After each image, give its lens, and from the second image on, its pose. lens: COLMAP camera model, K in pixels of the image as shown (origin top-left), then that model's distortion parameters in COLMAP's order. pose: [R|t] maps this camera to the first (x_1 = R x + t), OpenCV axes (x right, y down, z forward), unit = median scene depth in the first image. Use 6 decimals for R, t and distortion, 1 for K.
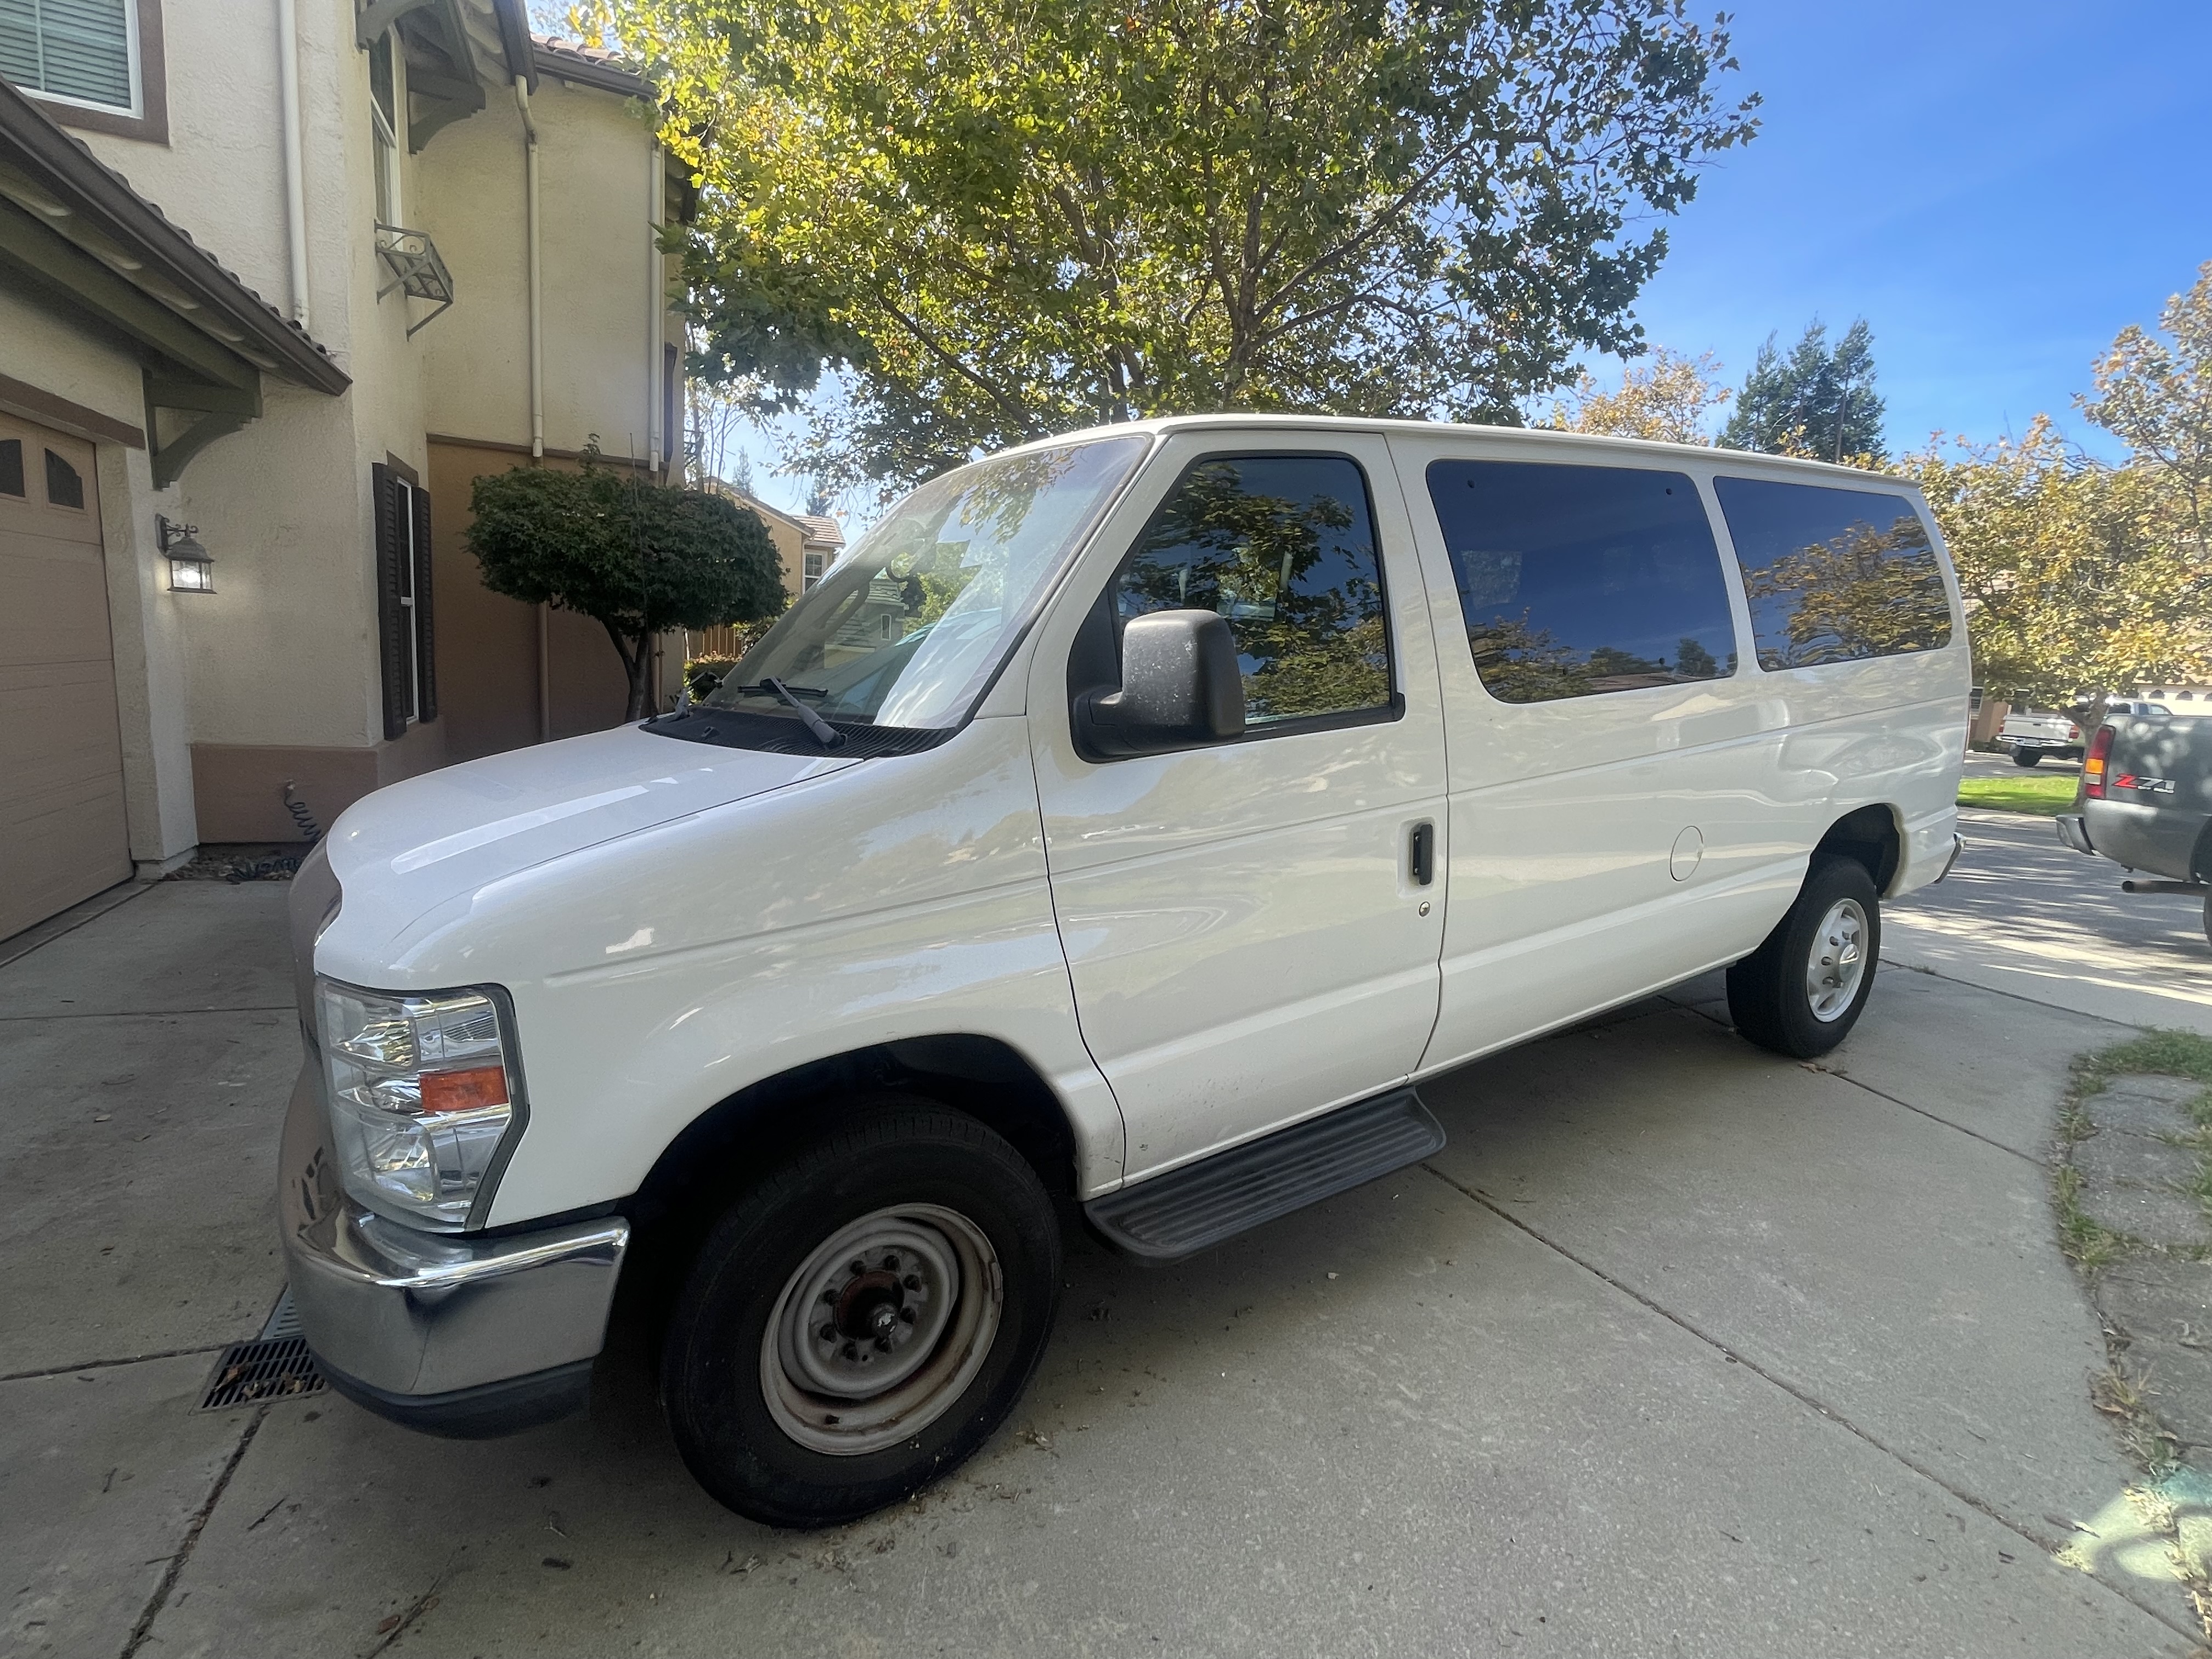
lens RADIAL K [[1050.8, 0, 1106.0], [0, 1050.8, 829.5], [0, 0, 1]] dist [0.000215, 0.001294]
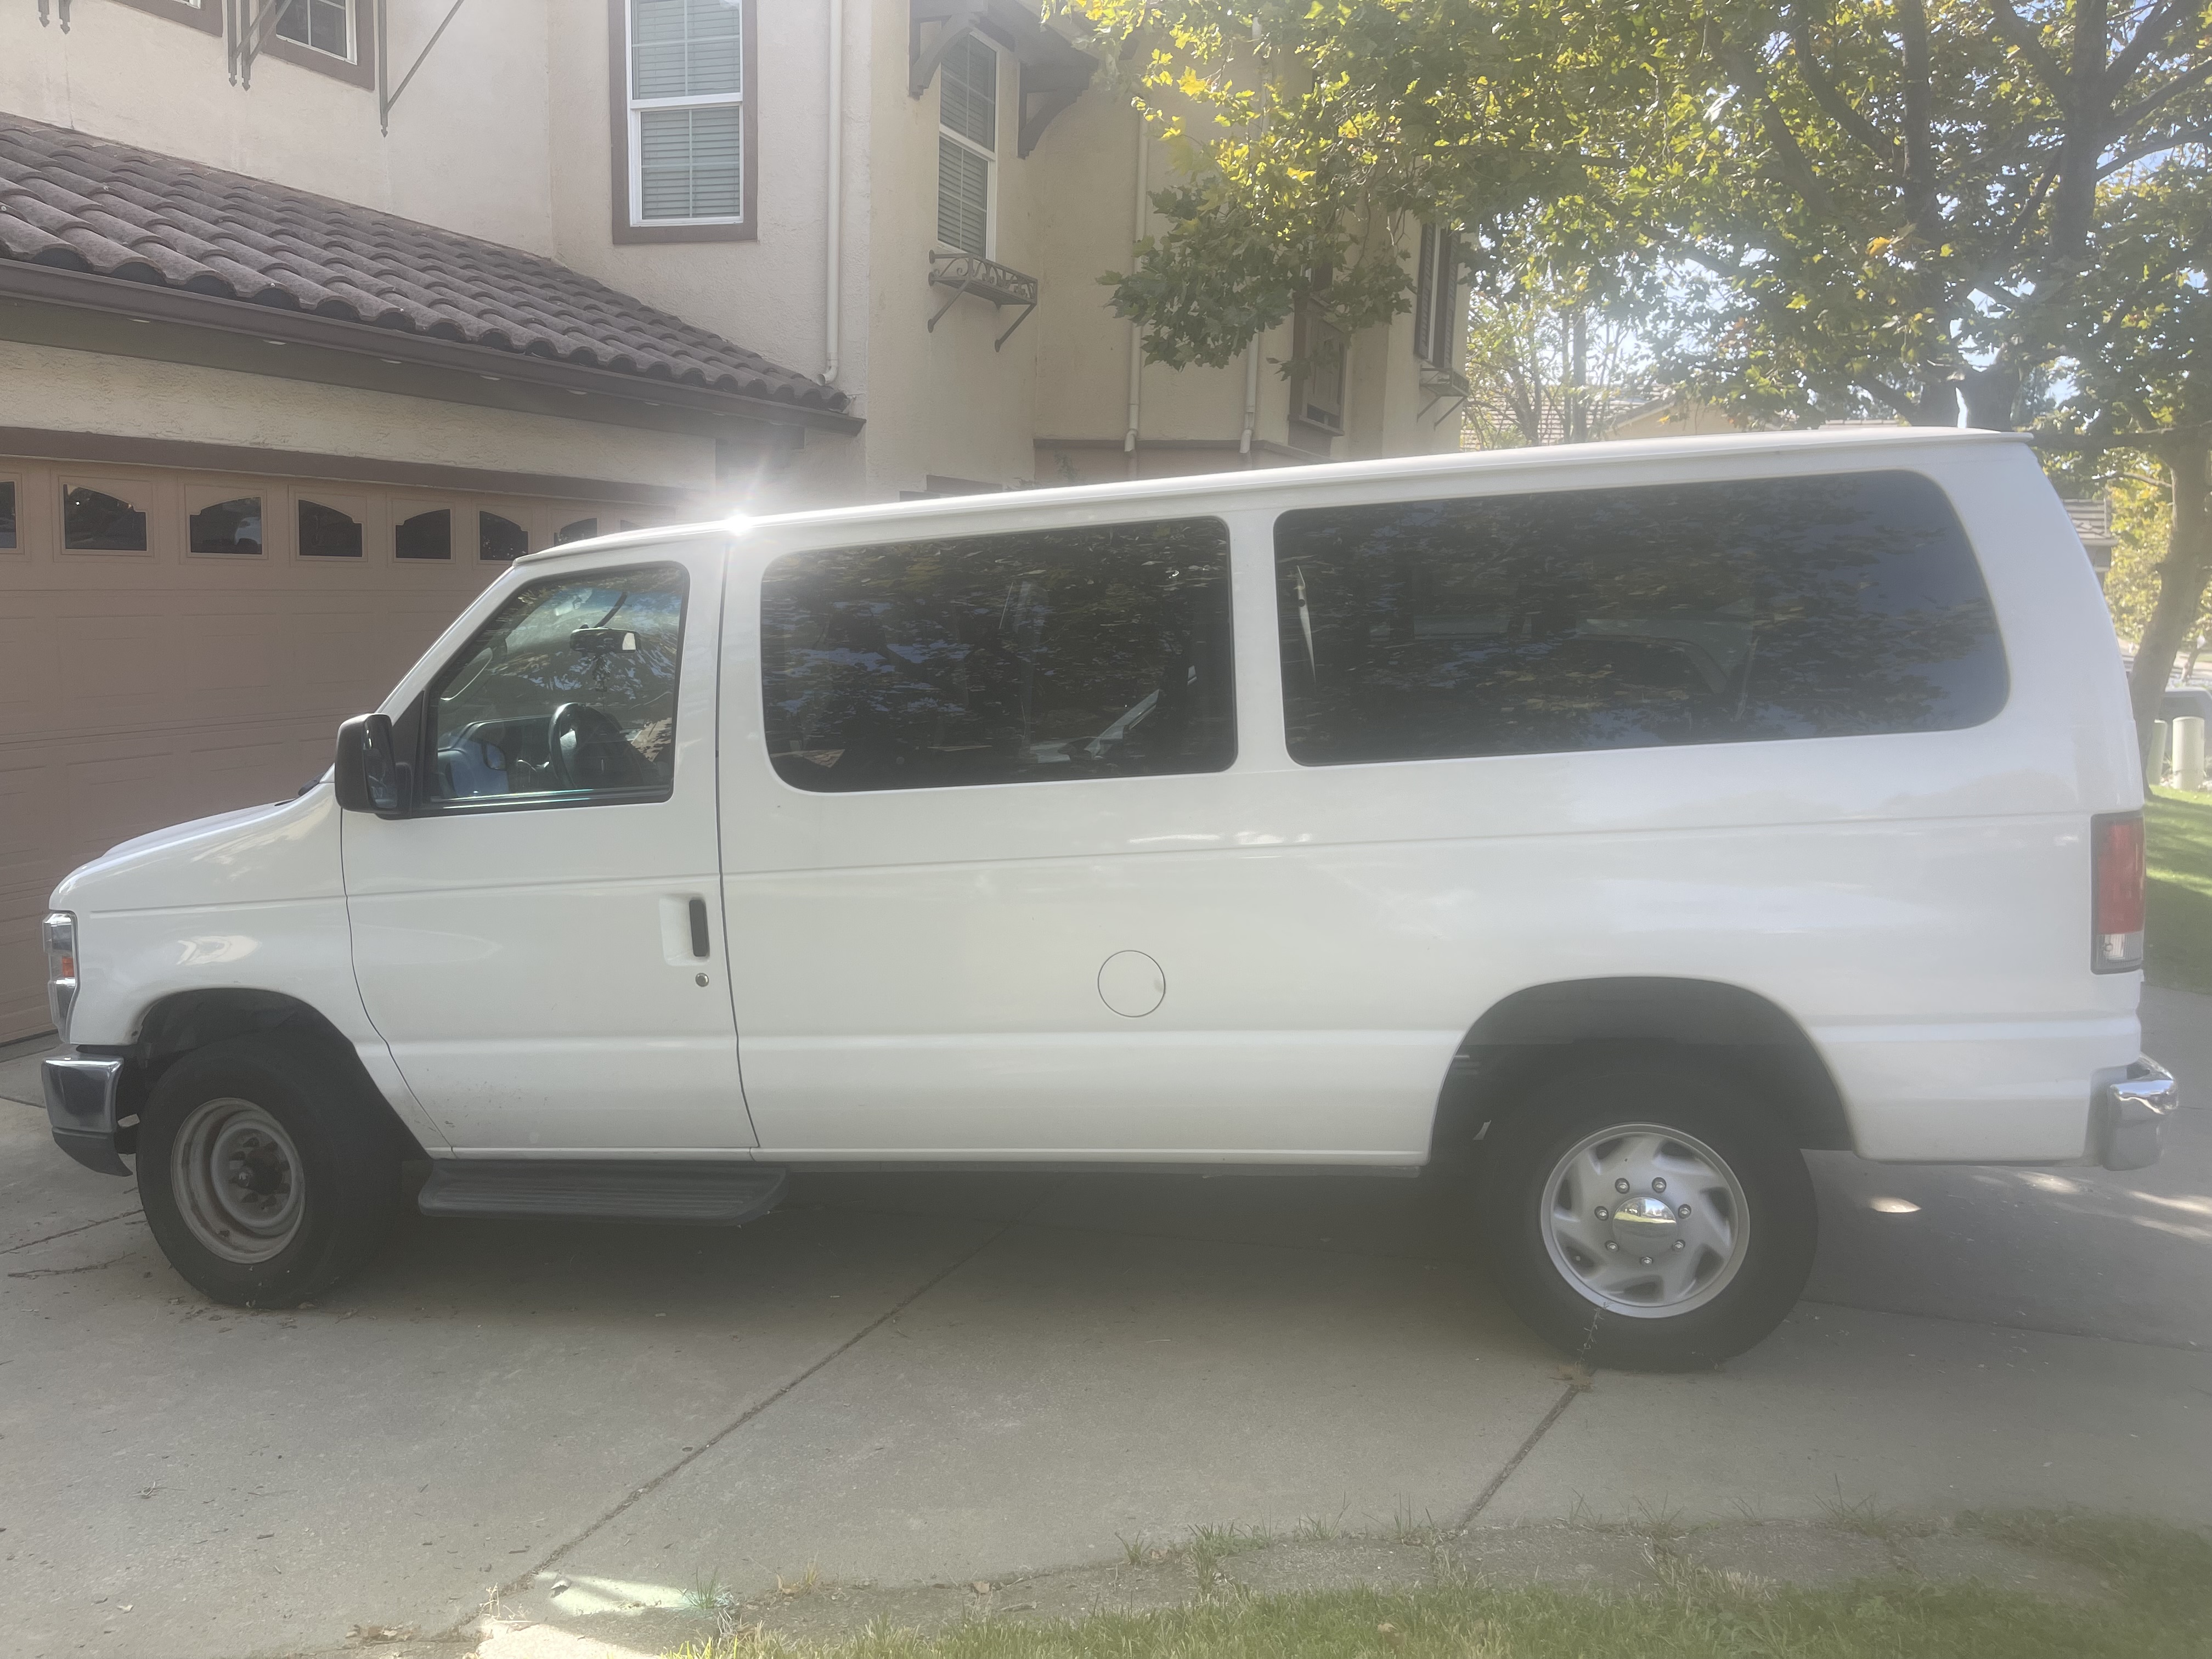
lens RADIAL K [[1638.3, 0, 1106.0], [0, 1638.3, 829.5], [0, 0, 1]] dist [0.064138, 0.002630]
pose [[0.705609, 0.067890, -0.705341, 1.755997], [-0.099219, 0.995060, -0.003482, -0.111205], [0.701620, 0.072440, 0.708859, 0.091266]]
